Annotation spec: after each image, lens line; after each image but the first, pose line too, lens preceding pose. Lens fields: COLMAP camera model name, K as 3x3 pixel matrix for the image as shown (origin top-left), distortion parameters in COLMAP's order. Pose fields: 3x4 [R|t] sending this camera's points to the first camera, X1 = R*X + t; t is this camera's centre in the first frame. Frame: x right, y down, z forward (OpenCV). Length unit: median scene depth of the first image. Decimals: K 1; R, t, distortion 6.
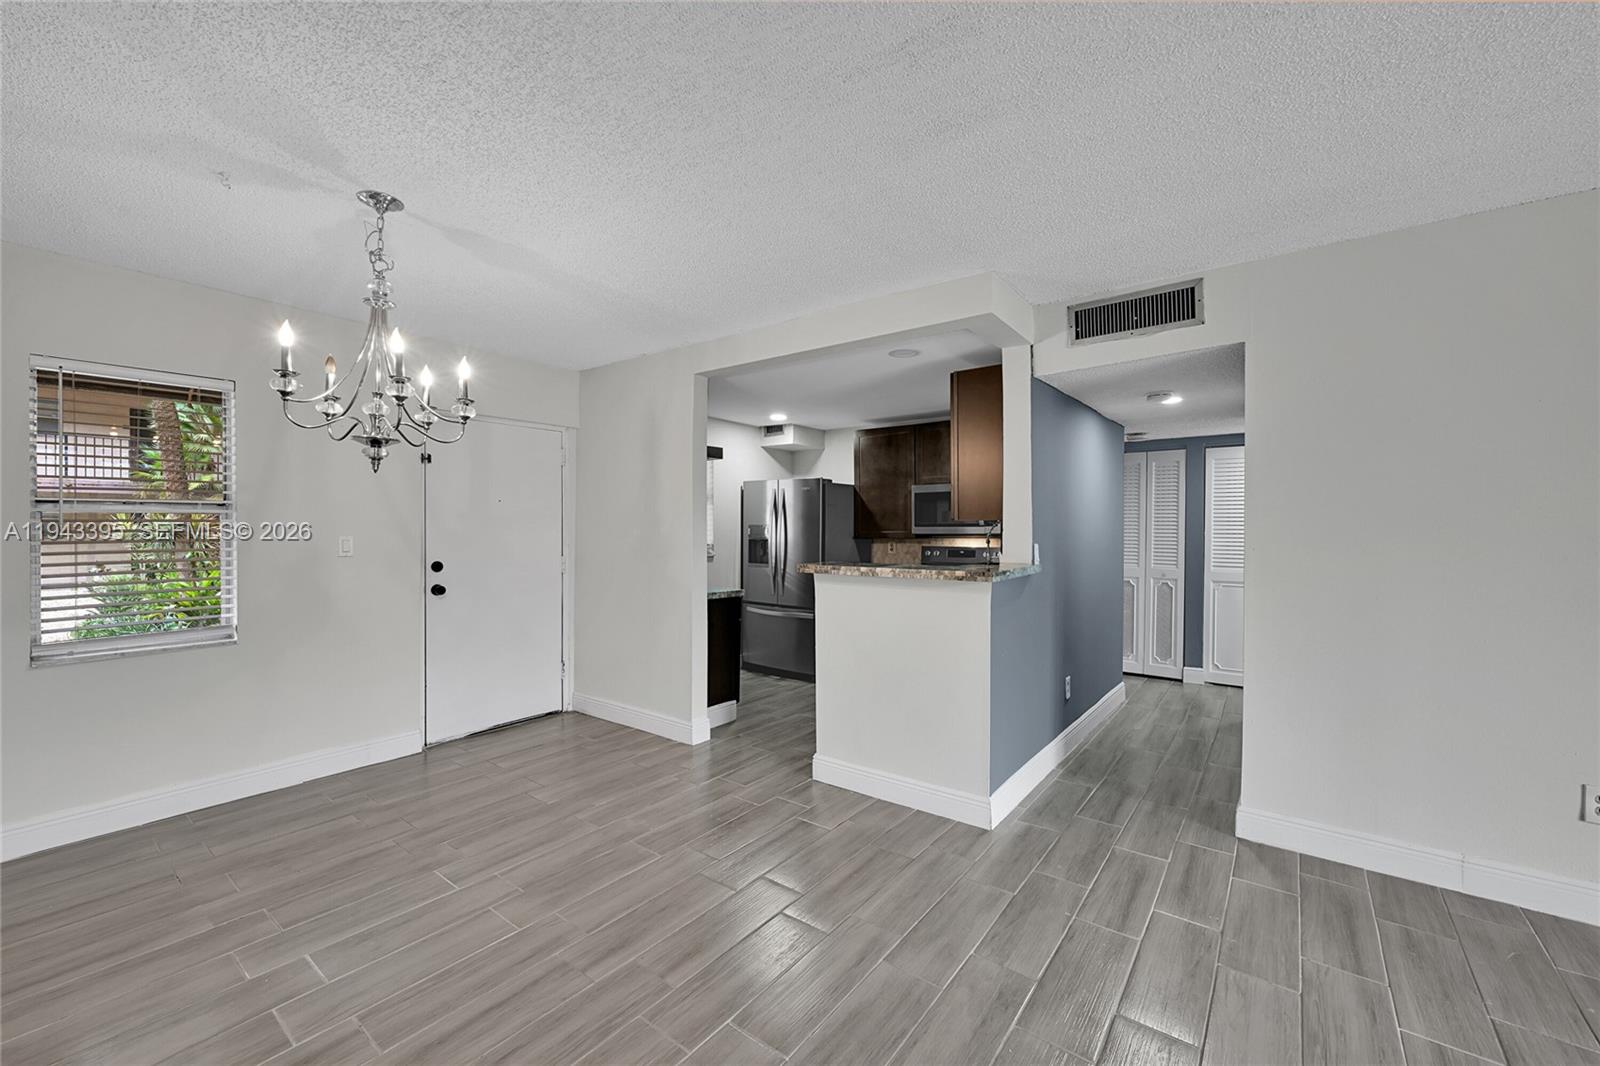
lens RADIAL K [[652.1, 0, 800.0], [0, 652.1, 533.0], [0, 0, 1]] dist [-0.002536, -0.000376]
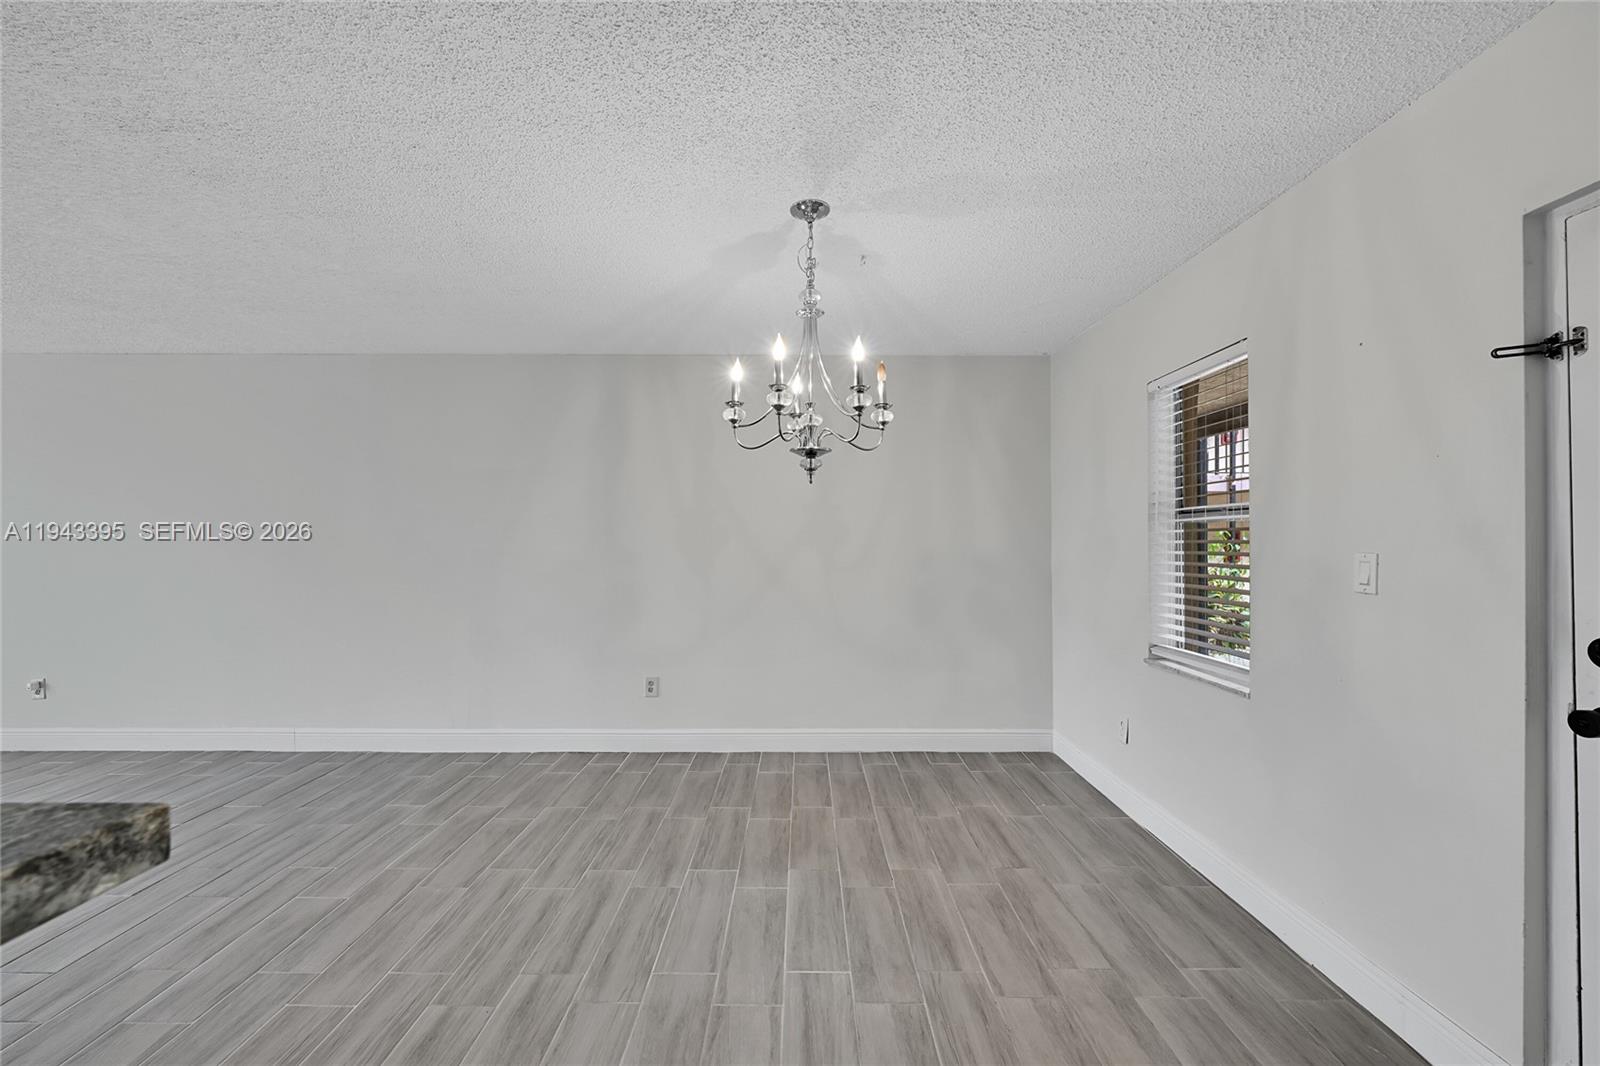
lens RADIAL K [[652.1, 0, 800.0], [0, 652.1, 533.0], [0, 0, 1]] dist [-0.002536, -0.000376]
pose [[-0.783002, -0.005681, -0.621994, -0.009501], [-0.004298, 0.999984, -0.003723, -0.009997], [0.622005, -0.000242, -0.783013, 1.365171]]
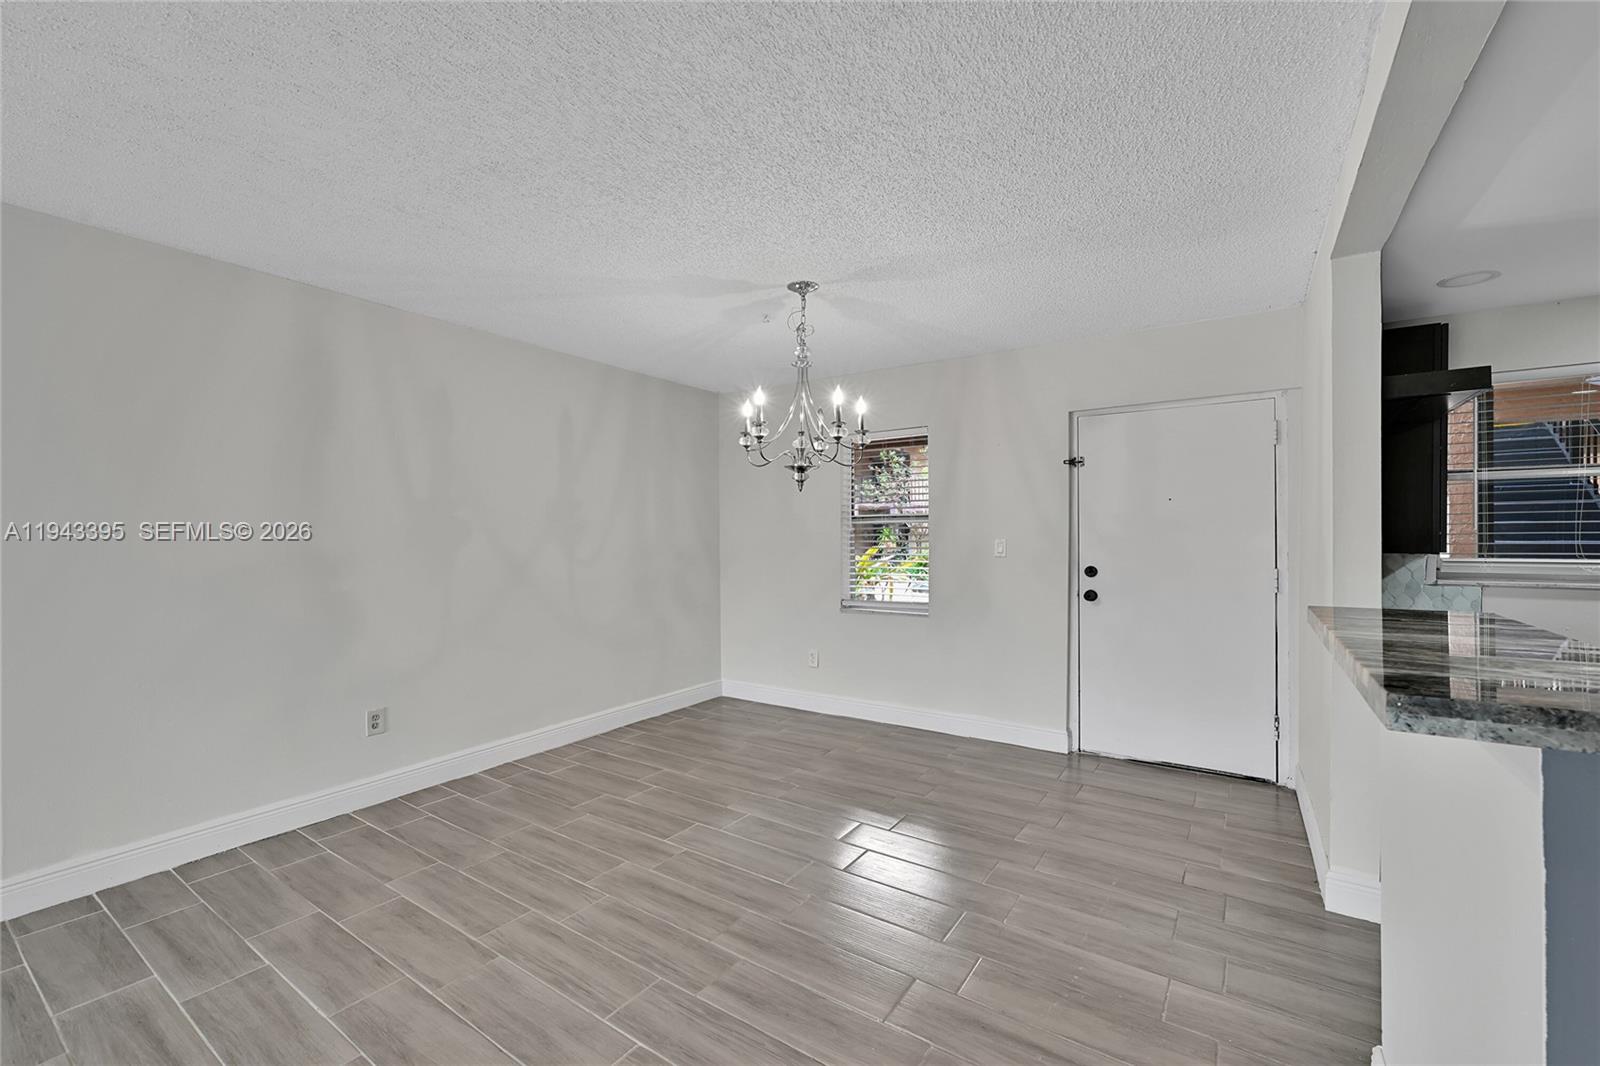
lens RADIAL K [[638.6, 0, 800.5], [0, 638.6, 534.7], [0, 0, 1]] dist [-0.001616, 0.000182]
pose [[0.066479, 0.000653, -0.997788, 0.508772], [-0.003066, 0.999995, 0.000450, -0.003461], [0.997783, 0.003030, 0.066481, 0.702732]]
